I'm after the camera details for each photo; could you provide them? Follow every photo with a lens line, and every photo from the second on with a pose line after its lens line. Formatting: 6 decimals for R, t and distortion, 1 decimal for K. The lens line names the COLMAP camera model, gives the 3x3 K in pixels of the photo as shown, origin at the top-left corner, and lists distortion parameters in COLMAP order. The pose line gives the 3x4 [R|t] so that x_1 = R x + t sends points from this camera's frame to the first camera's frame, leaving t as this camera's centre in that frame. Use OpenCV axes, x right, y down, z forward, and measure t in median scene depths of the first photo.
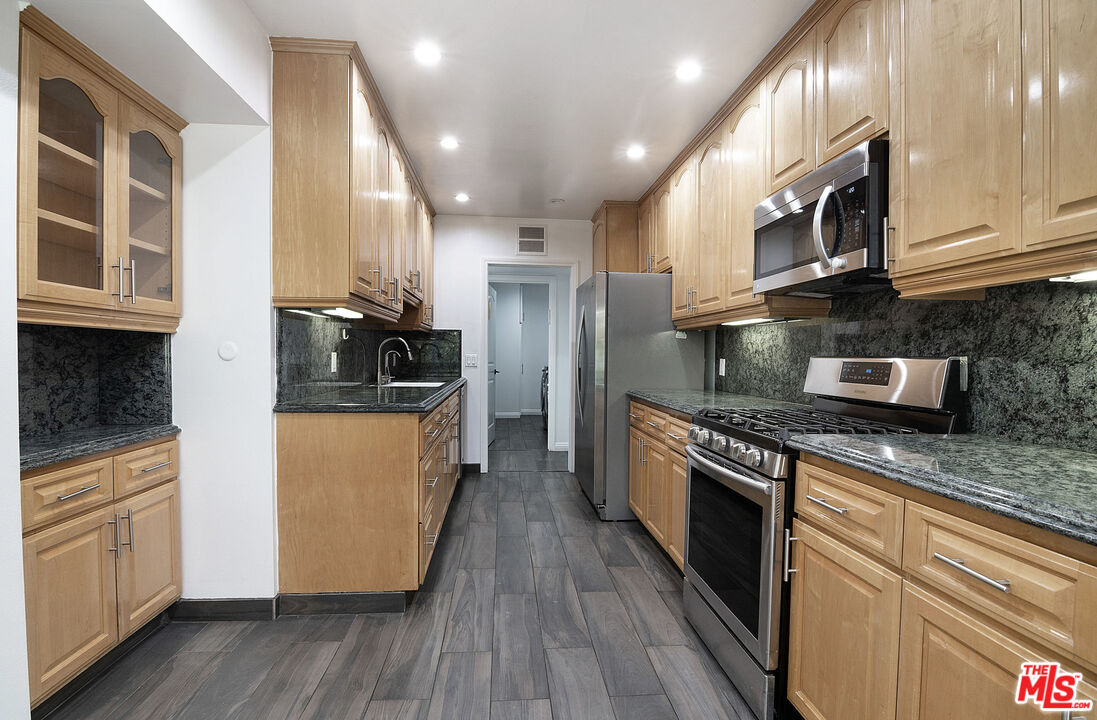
lens RADIAL K [[532.5, 0, 543.8], [0, 532.5, 364.9], [0, 0, 1]] dist [-0.001981, -0.014331]
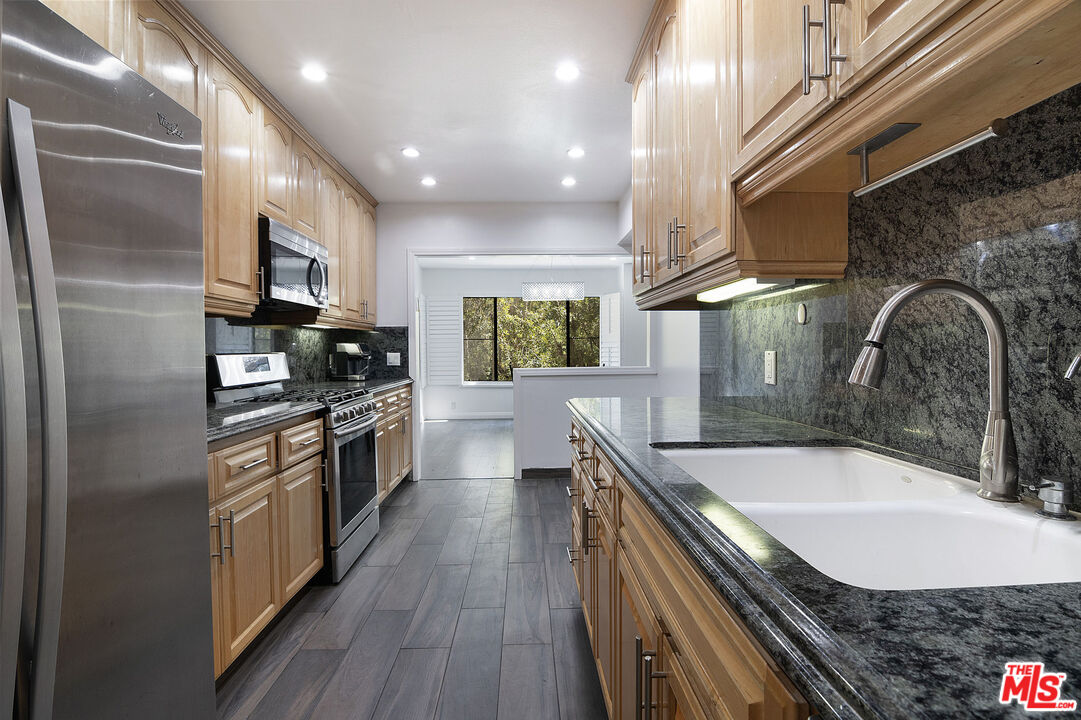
lens RADIAL K [[520.8, 0, 536.0], [0, 520.8, 359.2], [0, 0, 1]] dist [-0.002019, -0.016561]
pose [[-0.998669, -0.002122, 0.051533, -0.222158], [-0.000096, 0.999228, 0.039284, -0.050413], [-0.051577, 0.039227, -0.997898, 2.169880]]
